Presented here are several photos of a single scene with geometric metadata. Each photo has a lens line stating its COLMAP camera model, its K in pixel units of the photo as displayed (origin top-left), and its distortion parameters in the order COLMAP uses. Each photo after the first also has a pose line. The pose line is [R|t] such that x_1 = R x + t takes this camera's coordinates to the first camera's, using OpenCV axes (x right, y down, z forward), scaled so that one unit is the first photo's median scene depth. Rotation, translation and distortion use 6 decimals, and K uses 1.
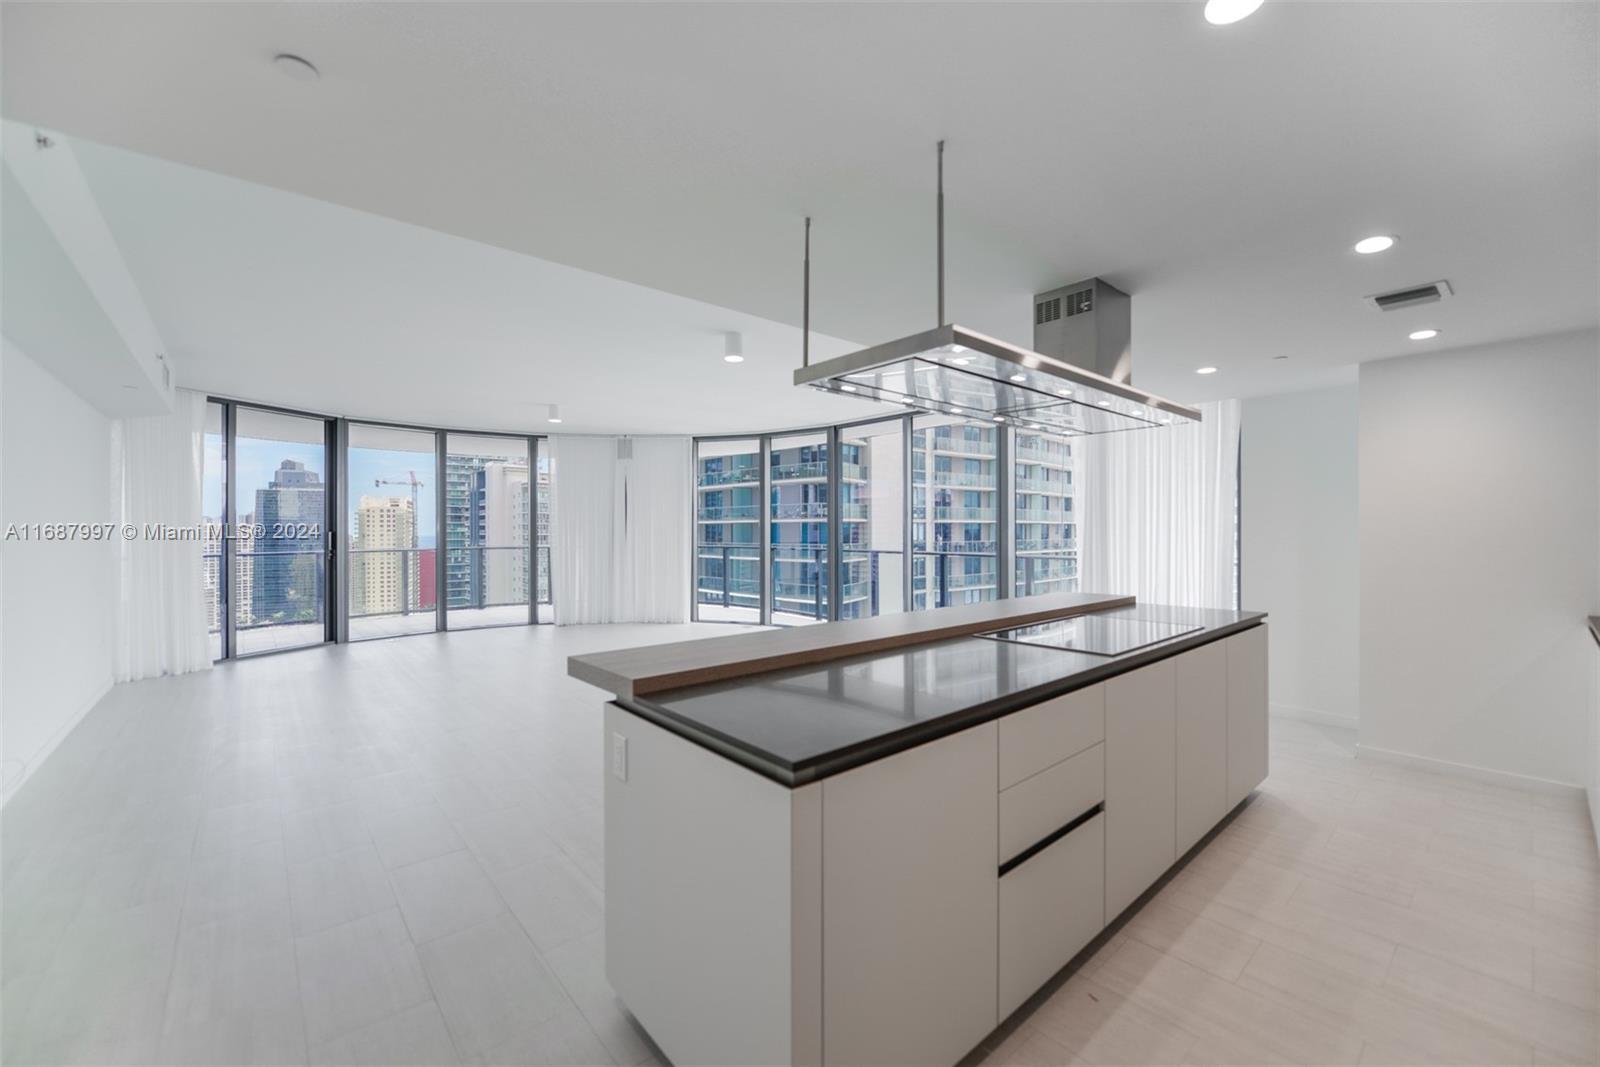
lens RADIAL K [[637.6, 0, 814.2], [0, 637.6, 531.8], [0, 0, 1]] dist [0.001437, -0.004783]
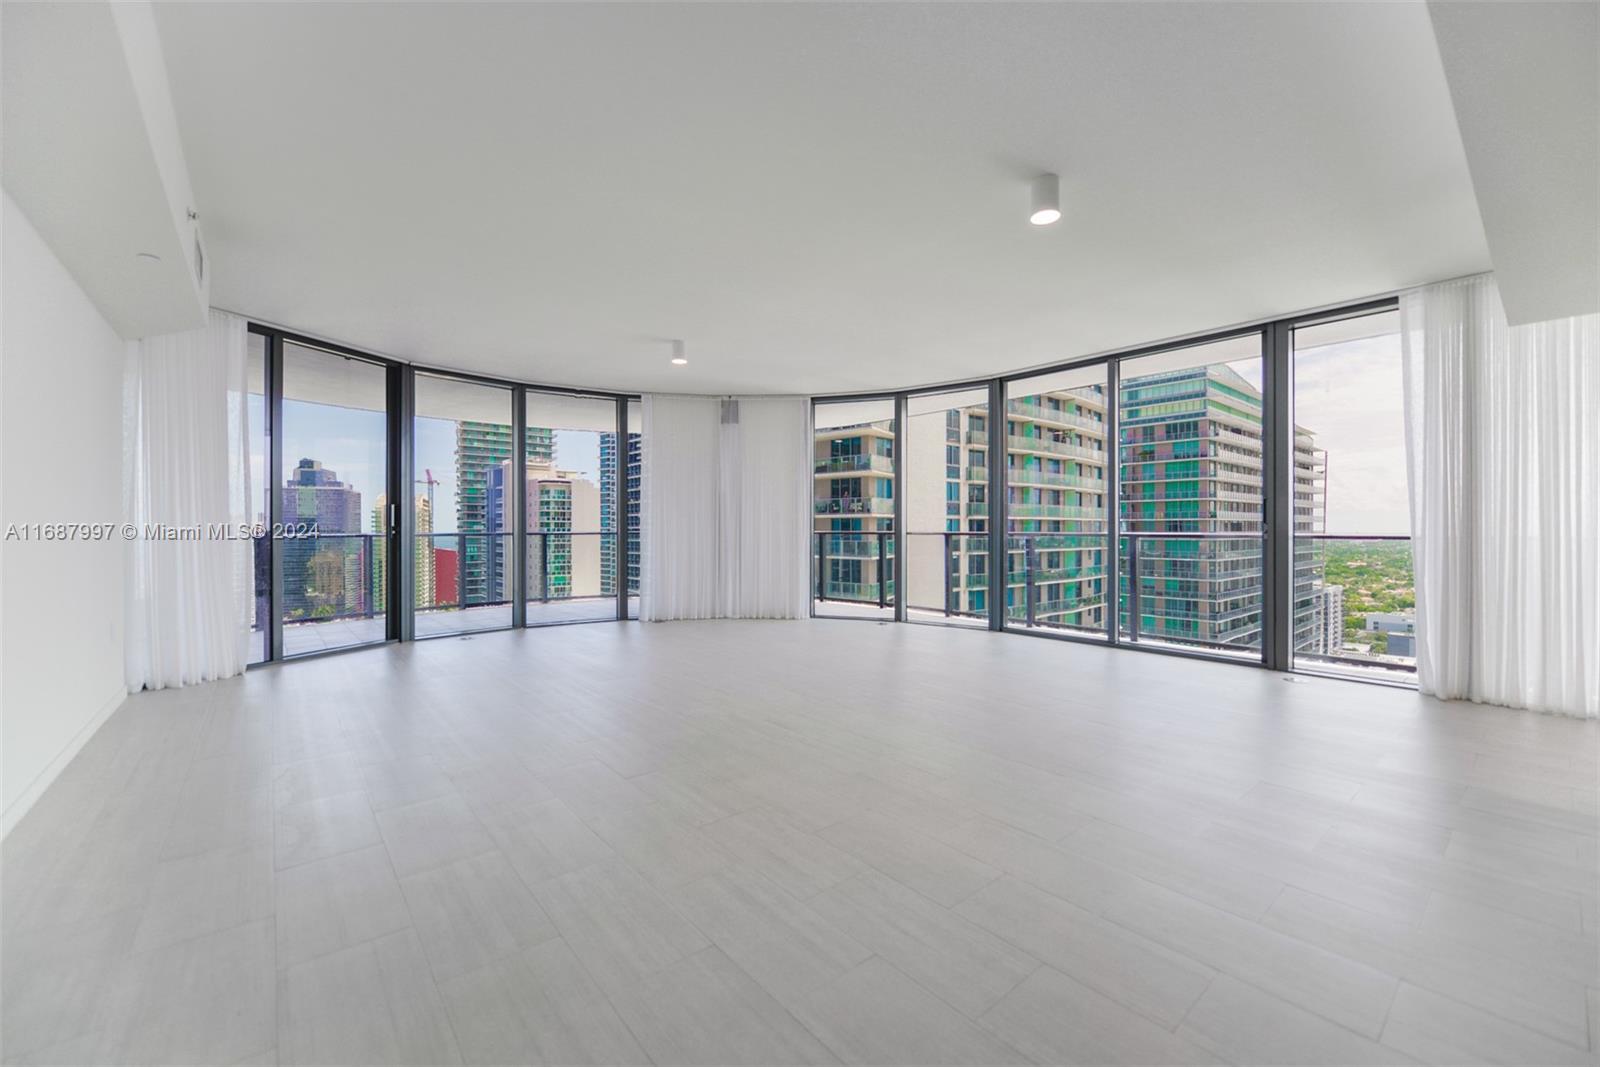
lens RADIAL K [[637.6, 0, 816.4], [0, 637.6, 531.0], [0, 0, 1]] dist [0.001437, -0.004783]
pose [[0.999890, 0.001809, -0.014687, -0.175130], [-0.001806, 0.999998, 0.000226, 0.027474], [0.014688, -0.000199, 0.999892, 0.164716]]
